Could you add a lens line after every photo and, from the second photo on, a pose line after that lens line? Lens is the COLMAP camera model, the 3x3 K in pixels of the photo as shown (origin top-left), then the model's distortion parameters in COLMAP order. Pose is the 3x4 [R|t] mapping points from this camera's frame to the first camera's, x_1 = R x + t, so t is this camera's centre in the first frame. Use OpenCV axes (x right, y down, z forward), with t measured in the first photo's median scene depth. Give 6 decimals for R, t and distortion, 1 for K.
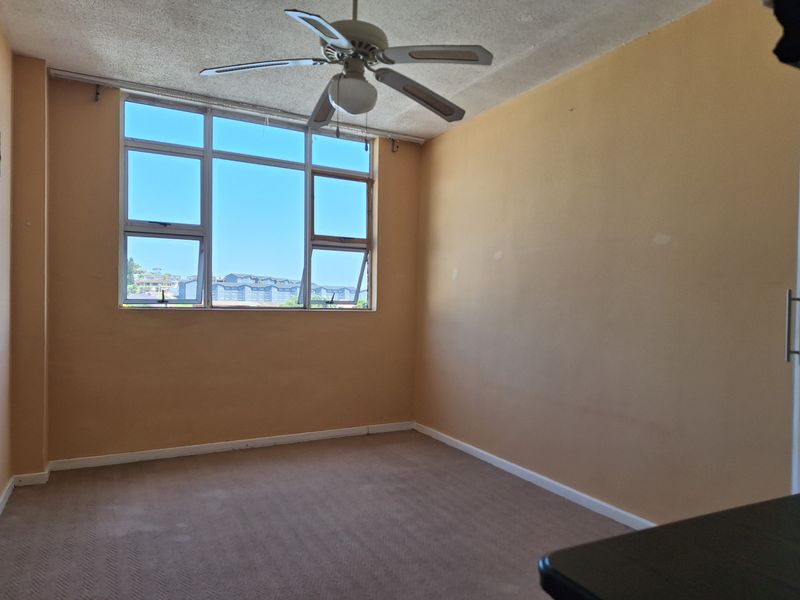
lens RADIAL K [[587.1, 0, 400.0], [0, 587.1, 300.0], [0, 0, 1]] dist [-0.008392, -0.001298]
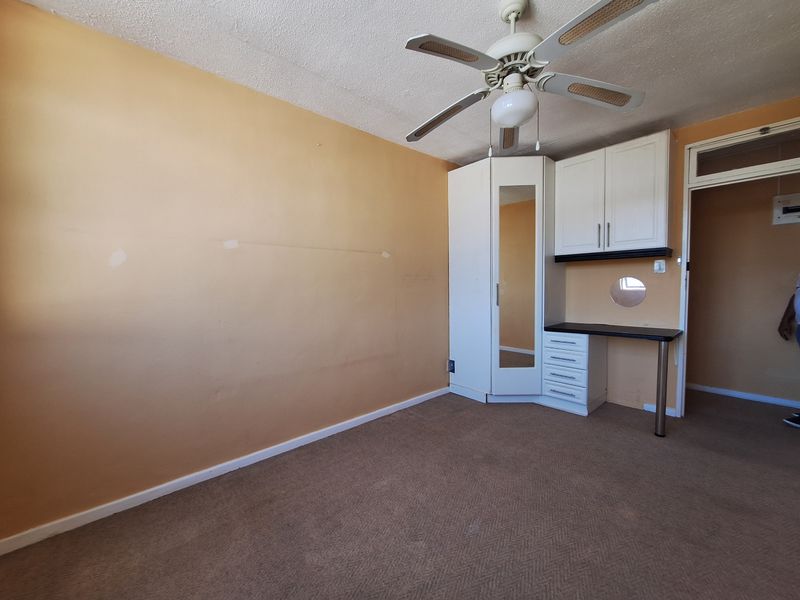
lens RADIAL K [[318.2, 0, 403.1], [0, 318.2, 302.1], [0, 0, 1]] dist [-0.011031, 0.006053]
pose [[-0.273685, -0.056672, 0.960148, -0.299670], [0.017695, 0.997797, 0.063939, -0.010122], [-0.961657, 0.034489, -0.272079, 0.676018]]
